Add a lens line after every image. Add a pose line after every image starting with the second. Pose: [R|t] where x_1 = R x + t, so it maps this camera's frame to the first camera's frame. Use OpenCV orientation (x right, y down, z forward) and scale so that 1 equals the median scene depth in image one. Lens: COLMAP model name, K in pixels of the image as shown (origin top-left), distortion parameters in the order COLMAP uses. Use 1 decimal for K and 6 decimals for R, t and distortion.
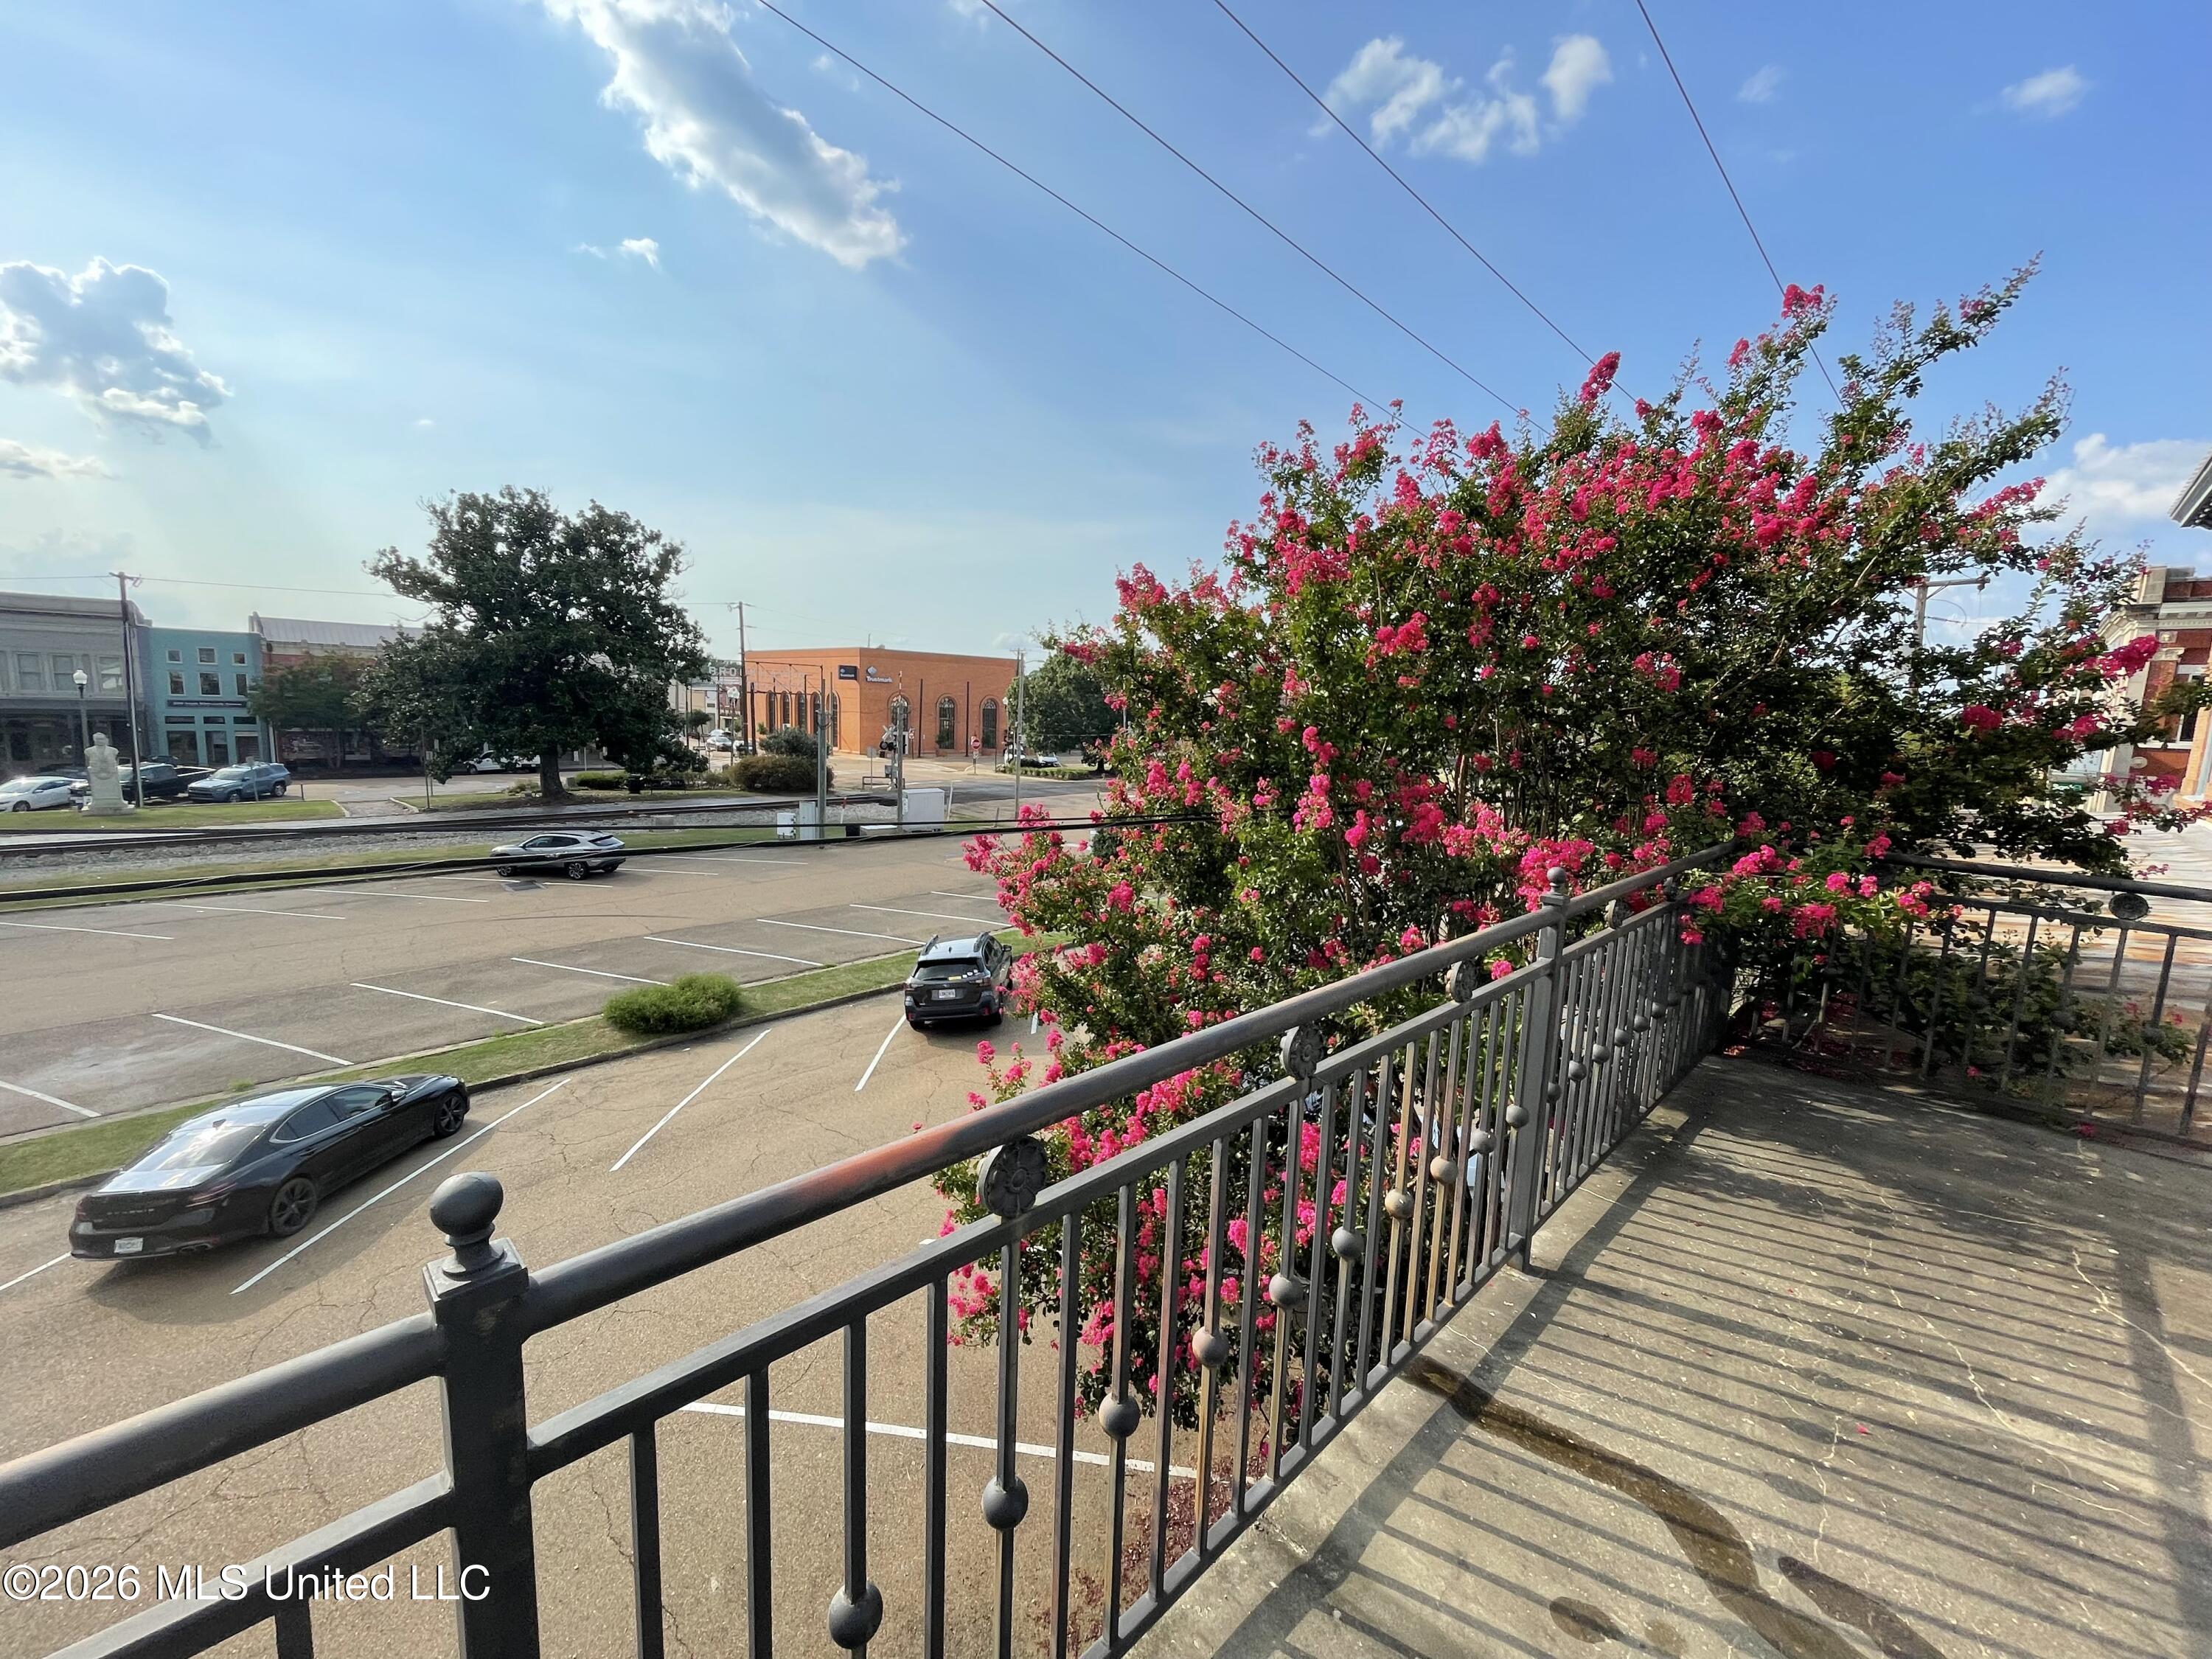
lens RADIAL K [[895.4, 0, 1112.8], [0, 895.4, 825.9], [0, 0, 1]] dist [-0.000989, -0.001186]
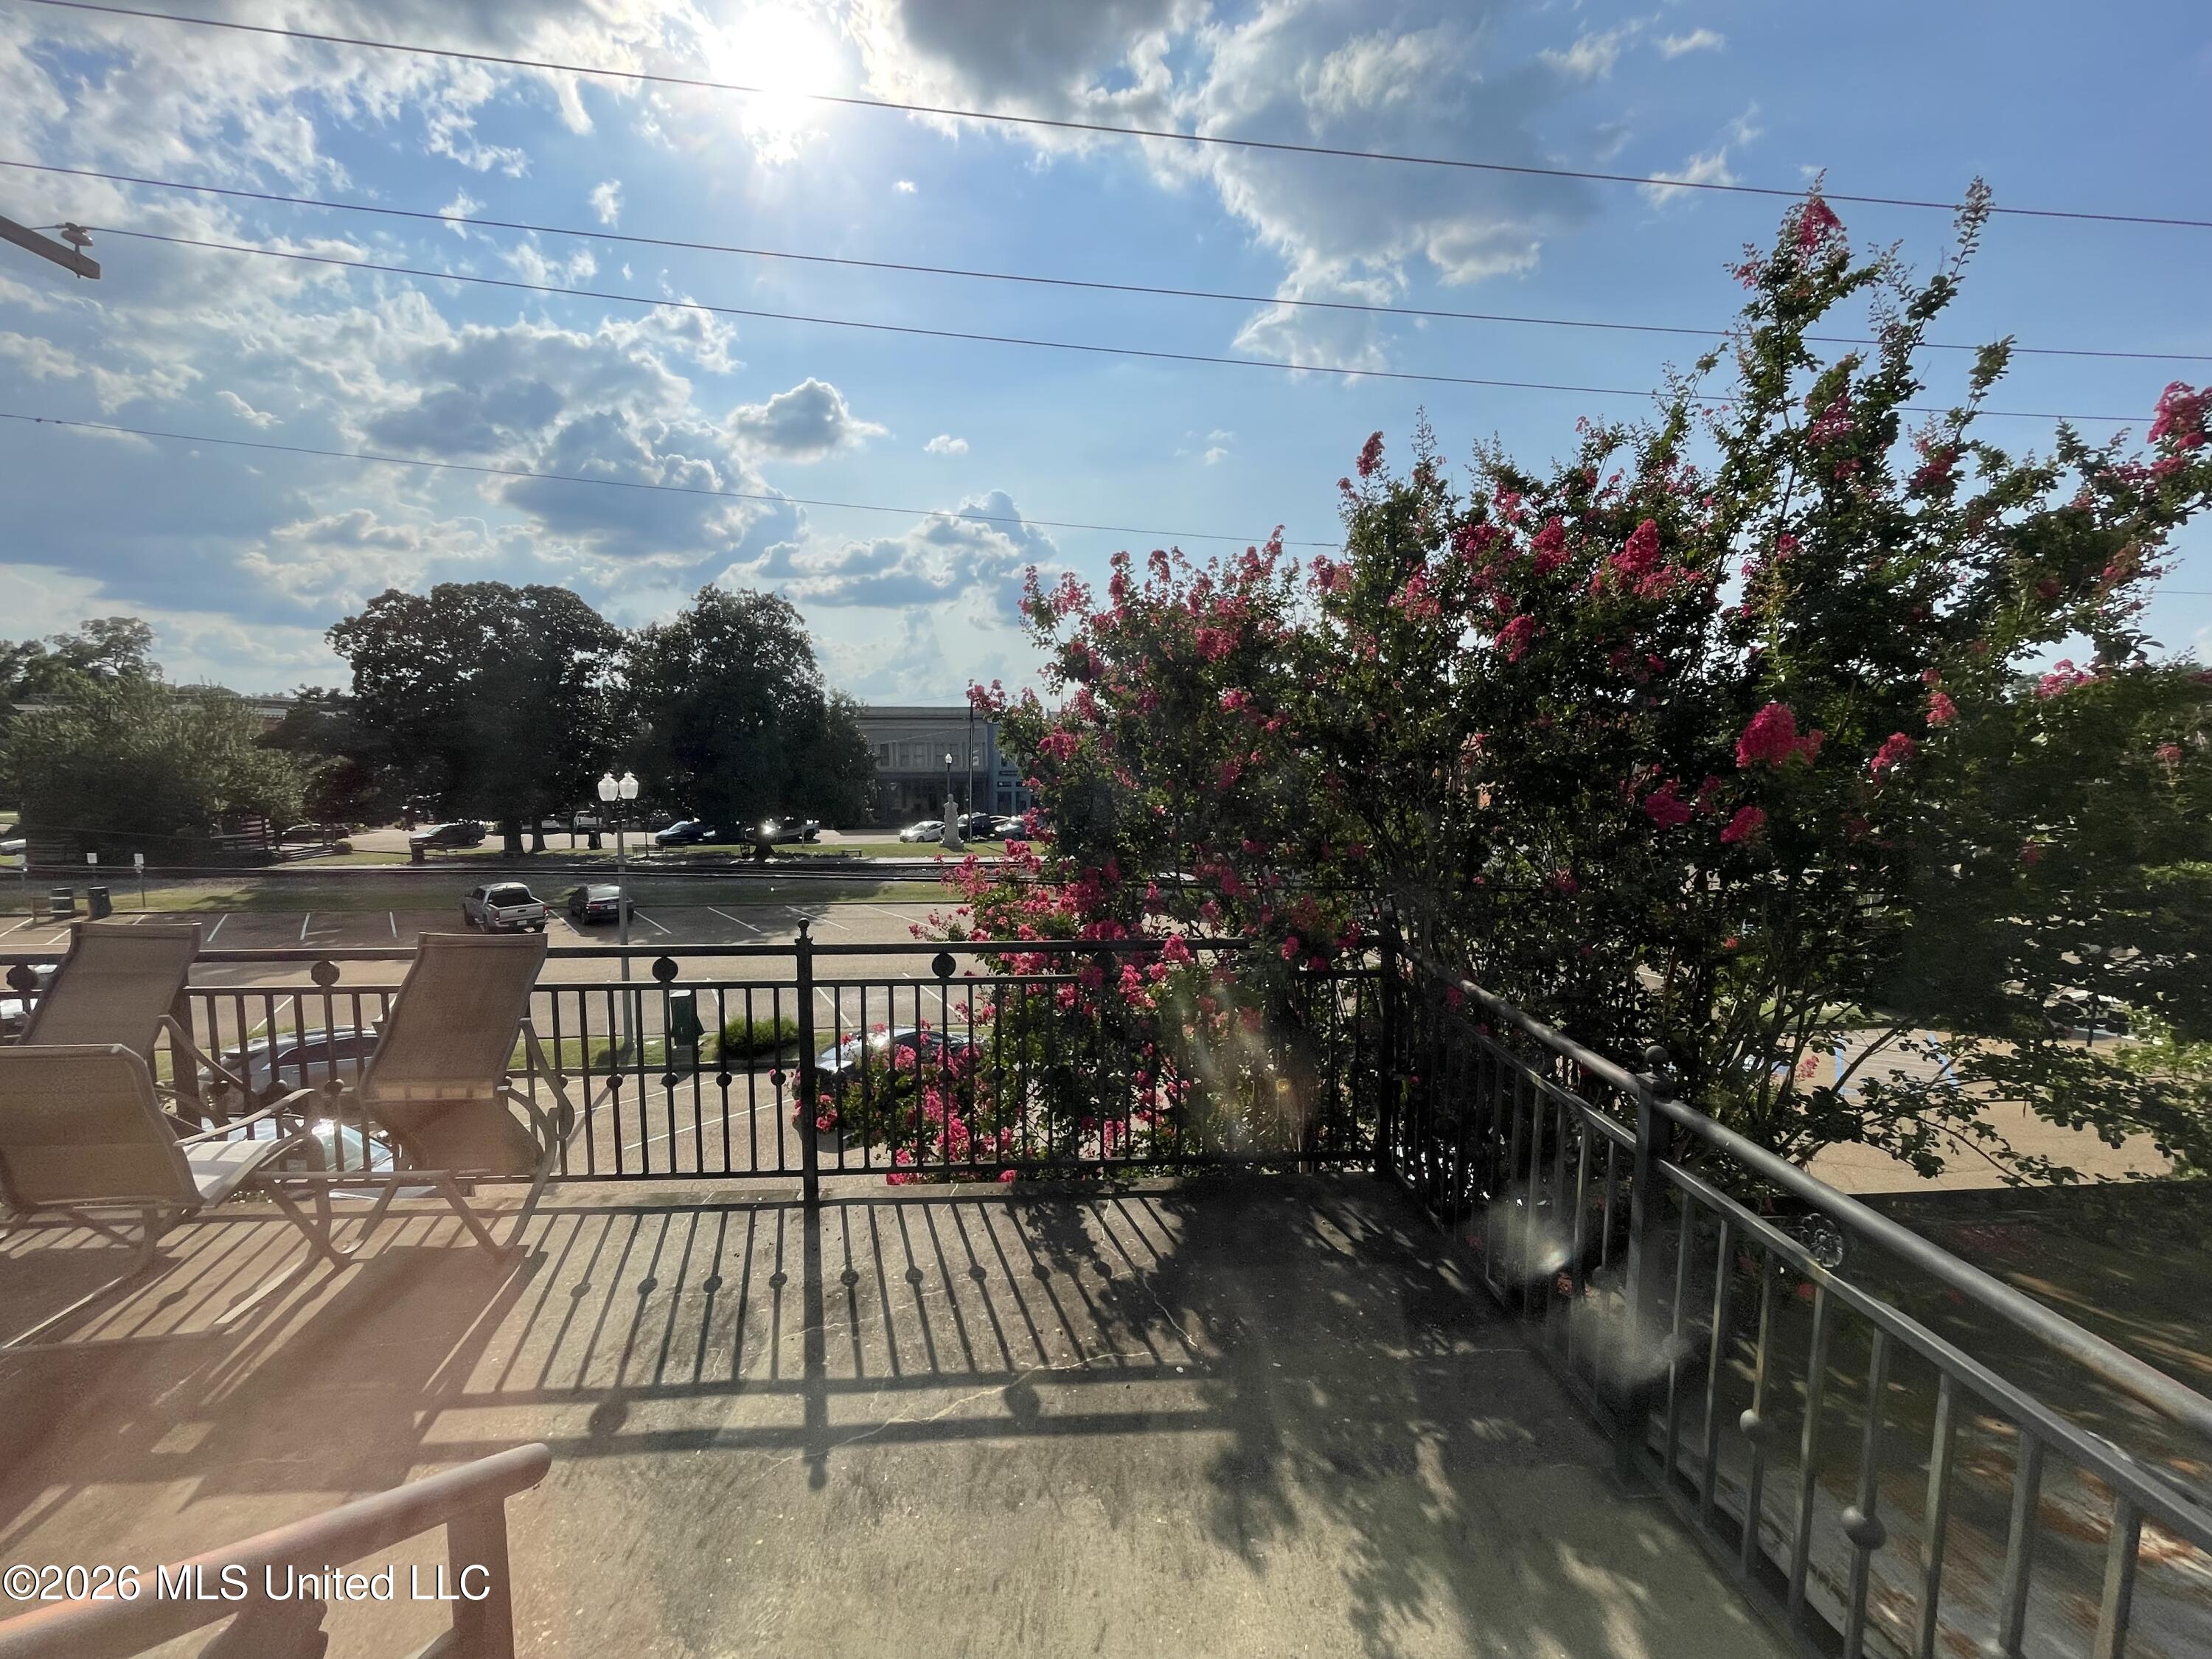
lens RADIAL K [[895.4, 0, 1104.5], [0, 895.4, 822.8], [0, 0, 1]] dist [-0.000989, -0.001186]
pose [[0.755665, 0.016145, -0.654760, 1.105448], [-0.058323, 0.997383, -0.042717, -0.049209], [0.652357, 0.070467, 0.754629, 0.100511]]
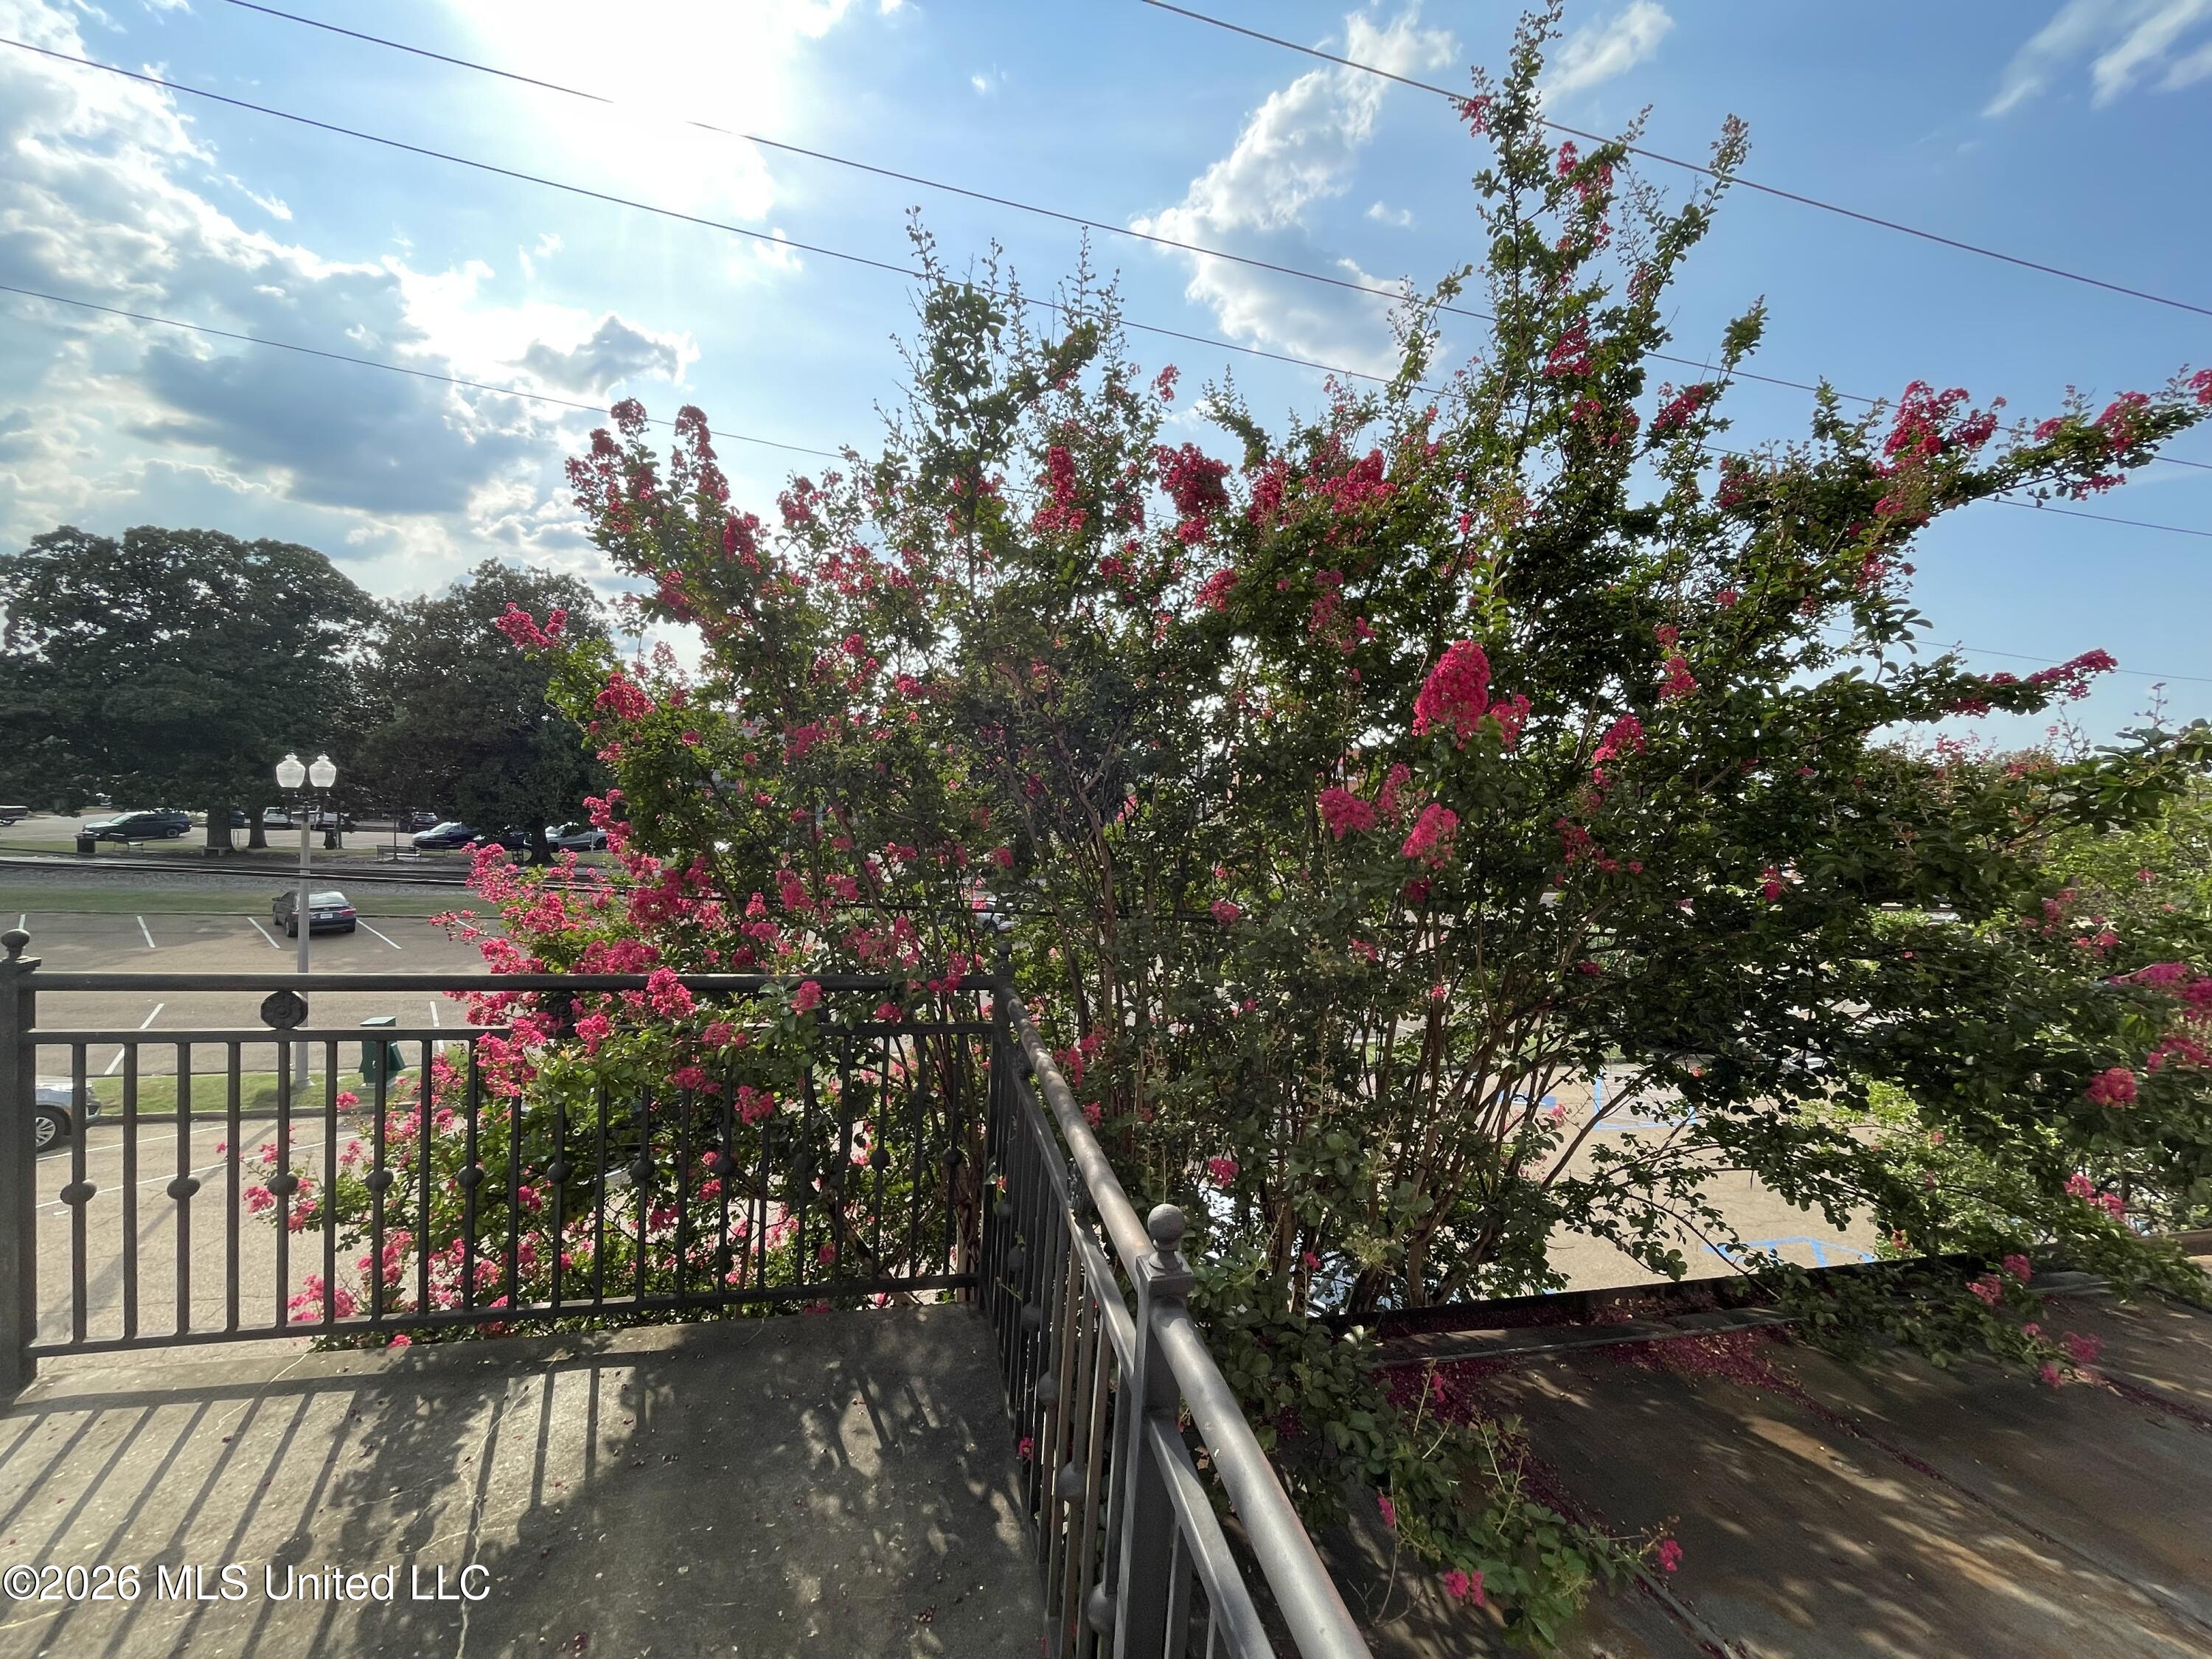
lens RADIAL K [[895.4, 0, 1104.2], [0, 895.4, 830.6], [0, 0, 1]] dist [-0.000989, -0.001186]
pose [[0.858002, 0.039615, -0.512116, 1.124879], [-0.091592, 0.992842, -0.076651, -0.052228], [0.505413, 0.112672, 0.855489, 0.454999]]
